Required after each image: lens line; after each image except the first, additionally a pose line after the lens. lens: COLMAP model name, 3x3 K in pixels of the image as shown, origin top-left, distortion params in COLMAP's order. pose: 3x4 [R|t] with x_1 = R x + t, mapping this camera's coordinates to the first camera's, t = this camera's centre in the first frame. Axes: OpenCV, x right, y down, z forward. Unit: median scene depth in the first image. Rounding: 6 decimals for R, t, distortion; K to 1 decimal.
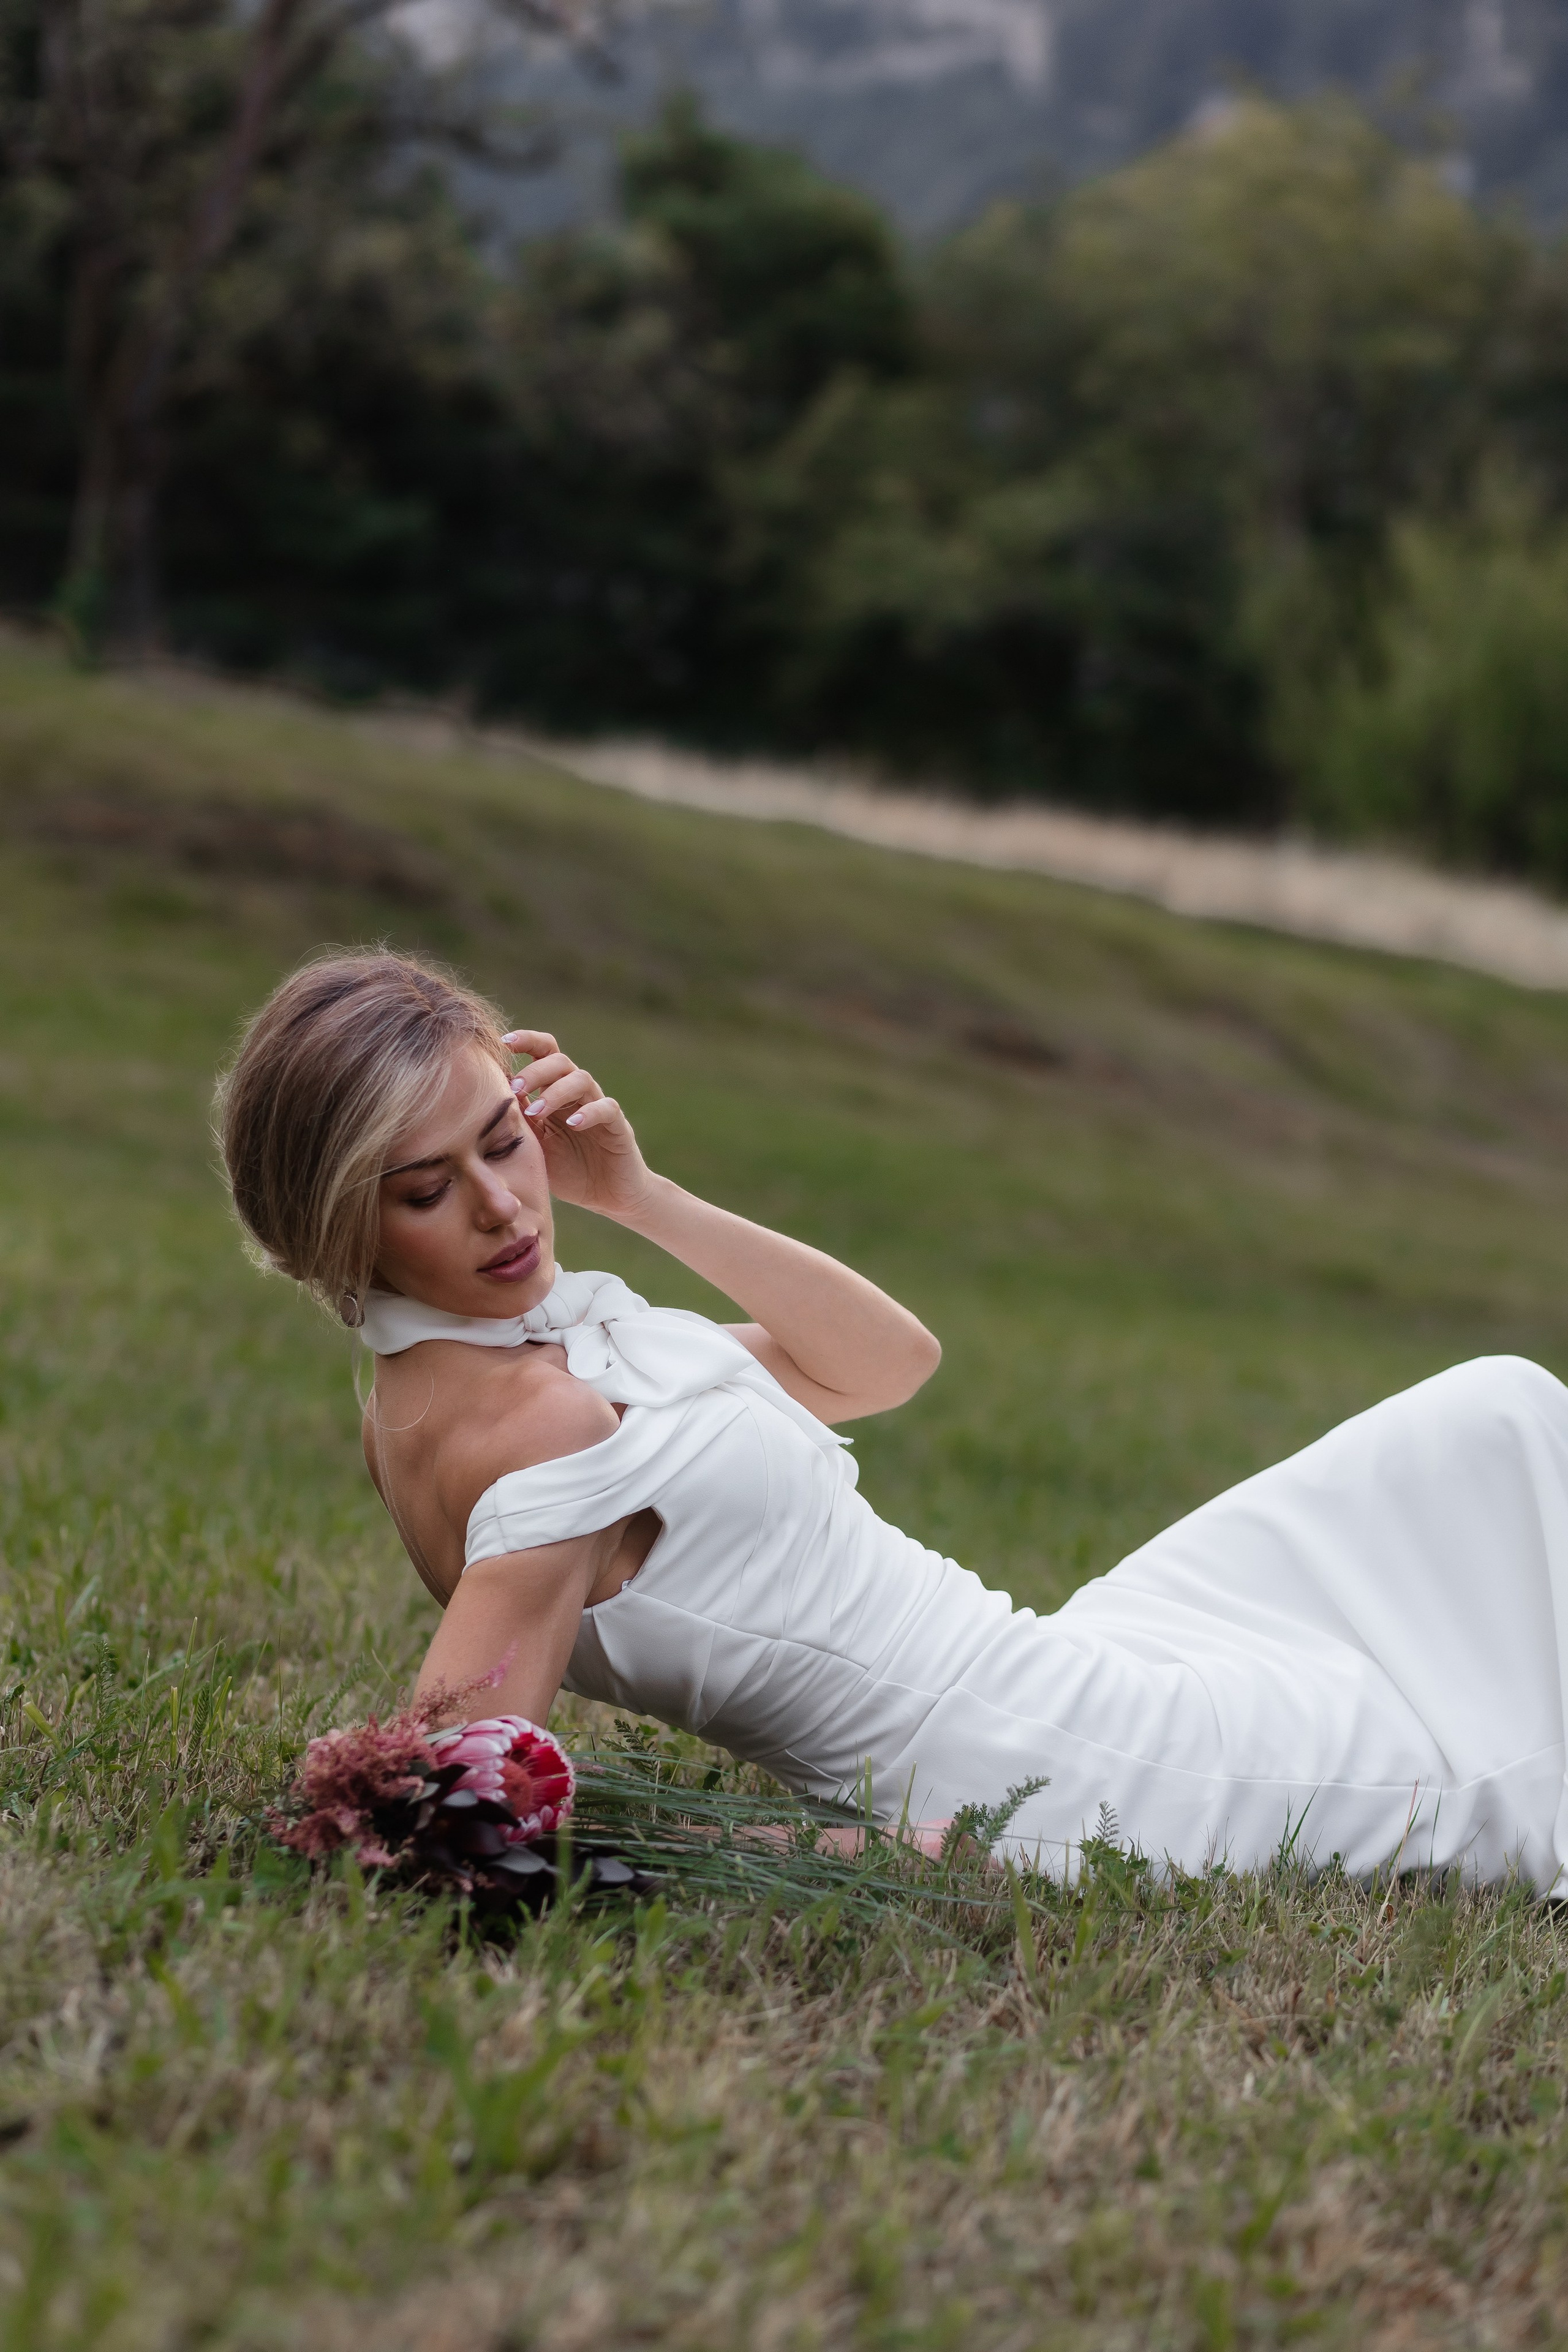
lens RADIAL K [[5835.9, 0, 784.0], [0, 5835.9, 1176.0], [0, 0, 1]] dist [-0.004157, 0.948356]
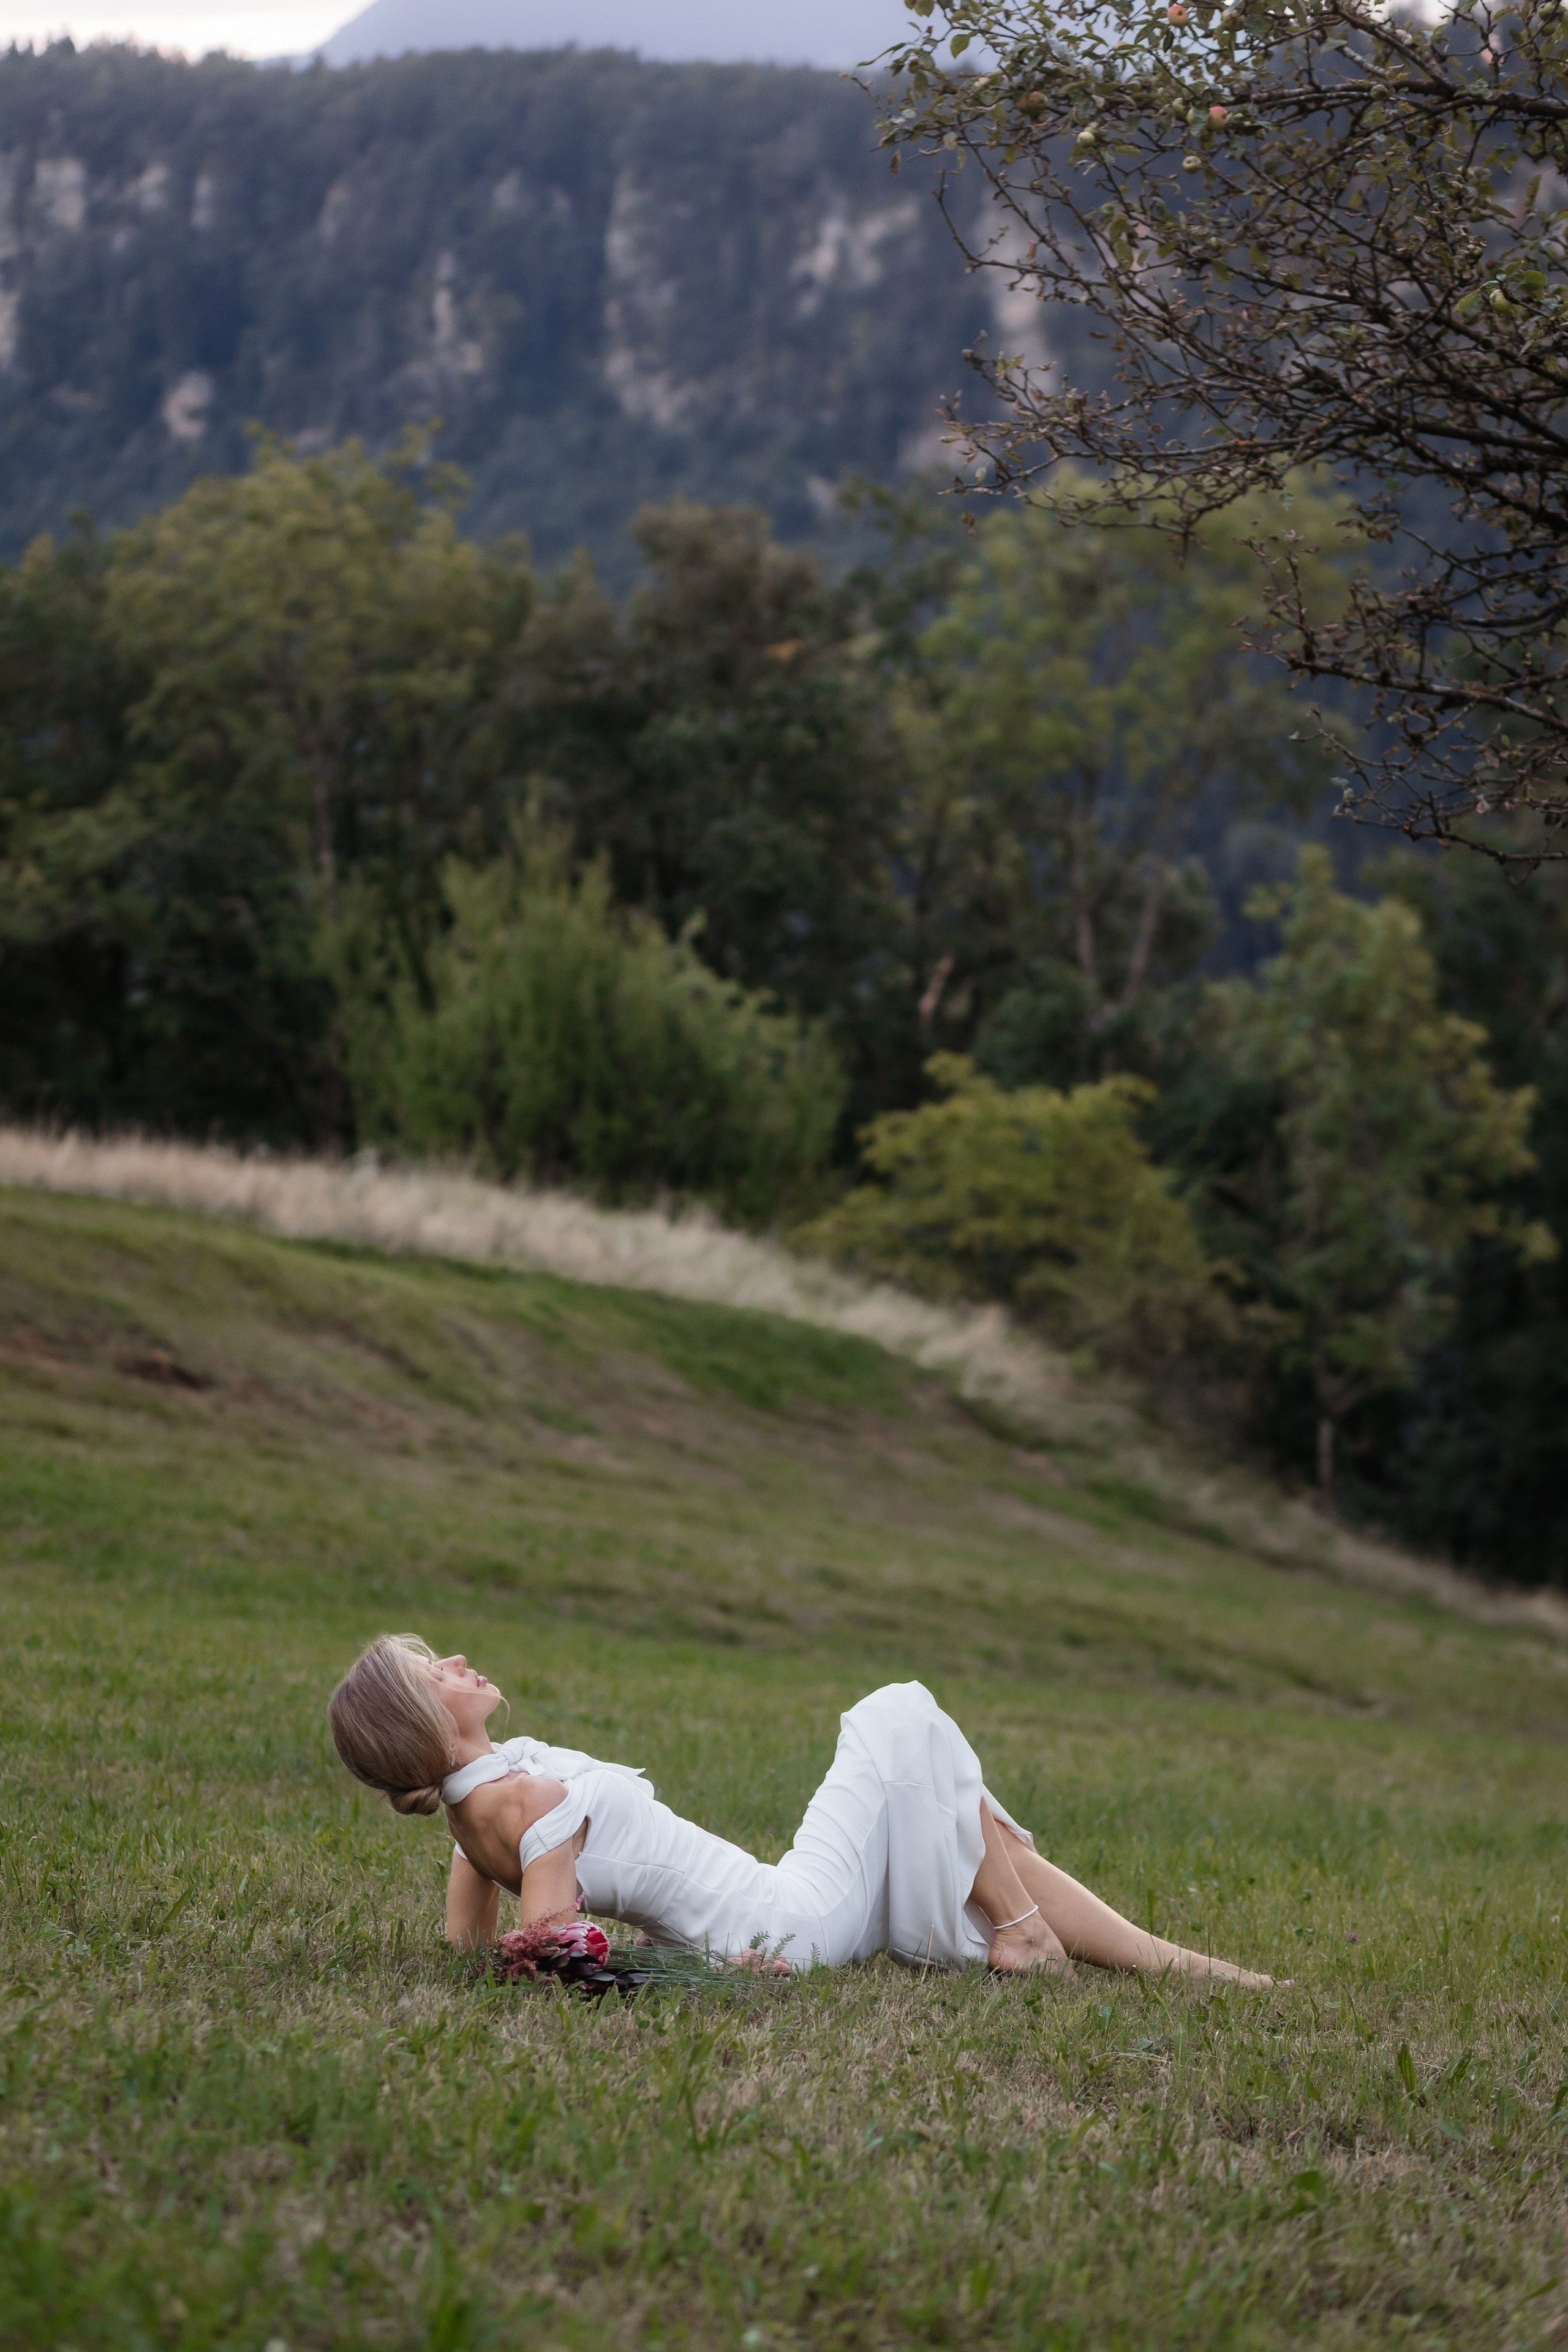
lens RADIAL K [[5835.9, 0, 784.0], [0, 5835.9, 1176.0], [0, 0, 1]] dist [-0.004157, 0.948356]
pose [[0.984137, -0.032226, 0.174457, -0.030738], [0.039083, 0.998587, -0.036015, -0.010502], [-0.173050, 0.042263, 0.984006, -0.117855]]
